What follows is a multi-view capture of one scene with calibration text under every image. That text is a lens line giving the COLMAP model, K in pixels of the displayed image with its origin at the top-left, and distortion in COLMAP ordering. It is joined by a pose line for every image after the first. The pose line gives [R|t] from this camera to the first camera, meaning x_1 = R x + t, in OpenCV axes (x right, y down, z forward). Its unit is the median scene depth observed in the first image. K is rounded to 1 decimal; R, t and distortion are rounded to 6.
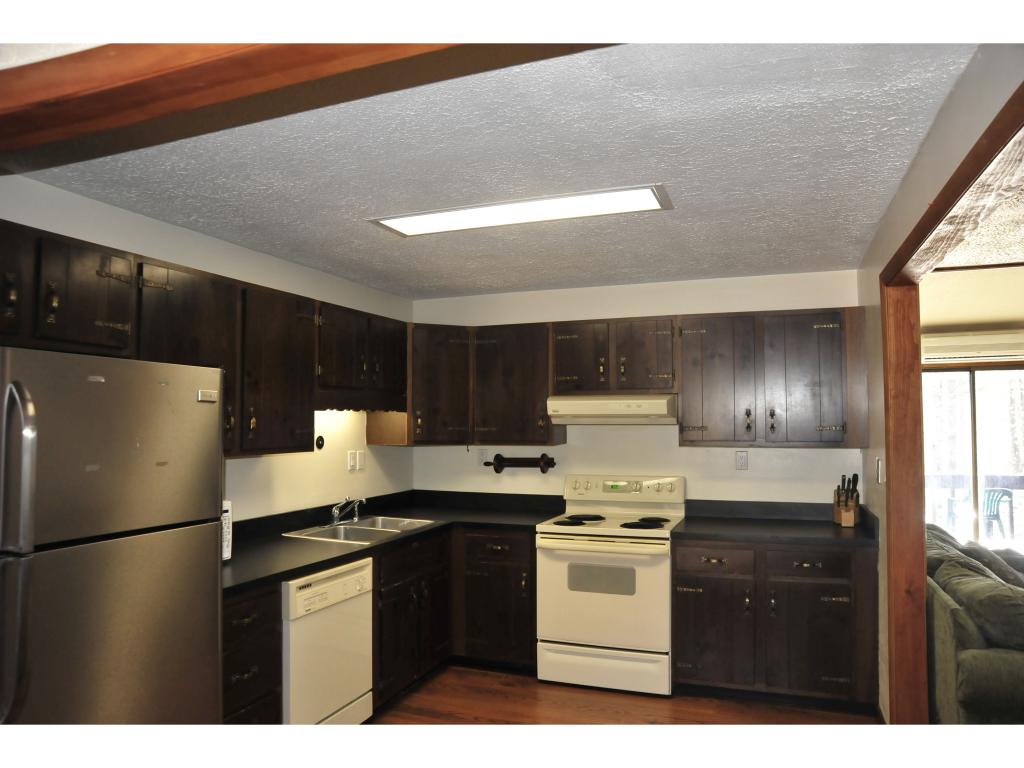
lens RADIAL K [[695.2, 0, 508.3], [0, 695.2, 385.3], [0, 0, 1]] dist [-0.090160, 0.028564]
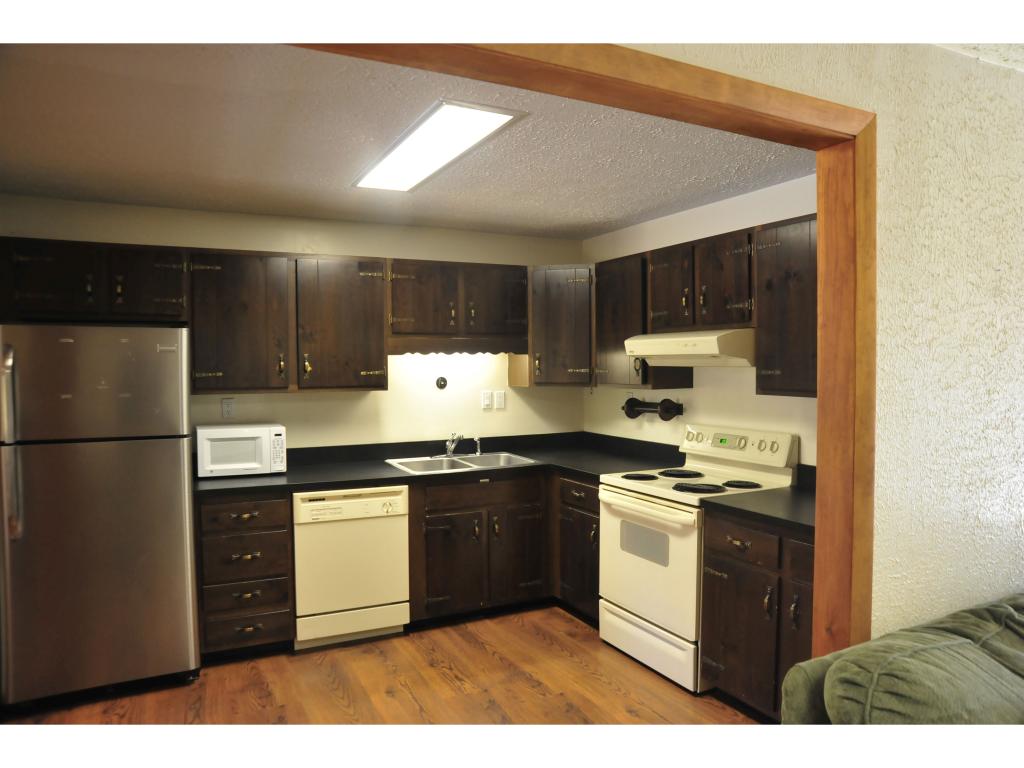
lens RADIAL K [[695.2, 0, 513.6], [0, 695.2, 381.3], [0, 0, 1]] dist [-0.090160, 0.028564]
pose [[0.749299, 0.014106, -0.662081, 0.568864], [0.039277, 0.997066, 0.065695, 0.011211], [0.661066, -0.075230, 0.746547, 0.240796]]
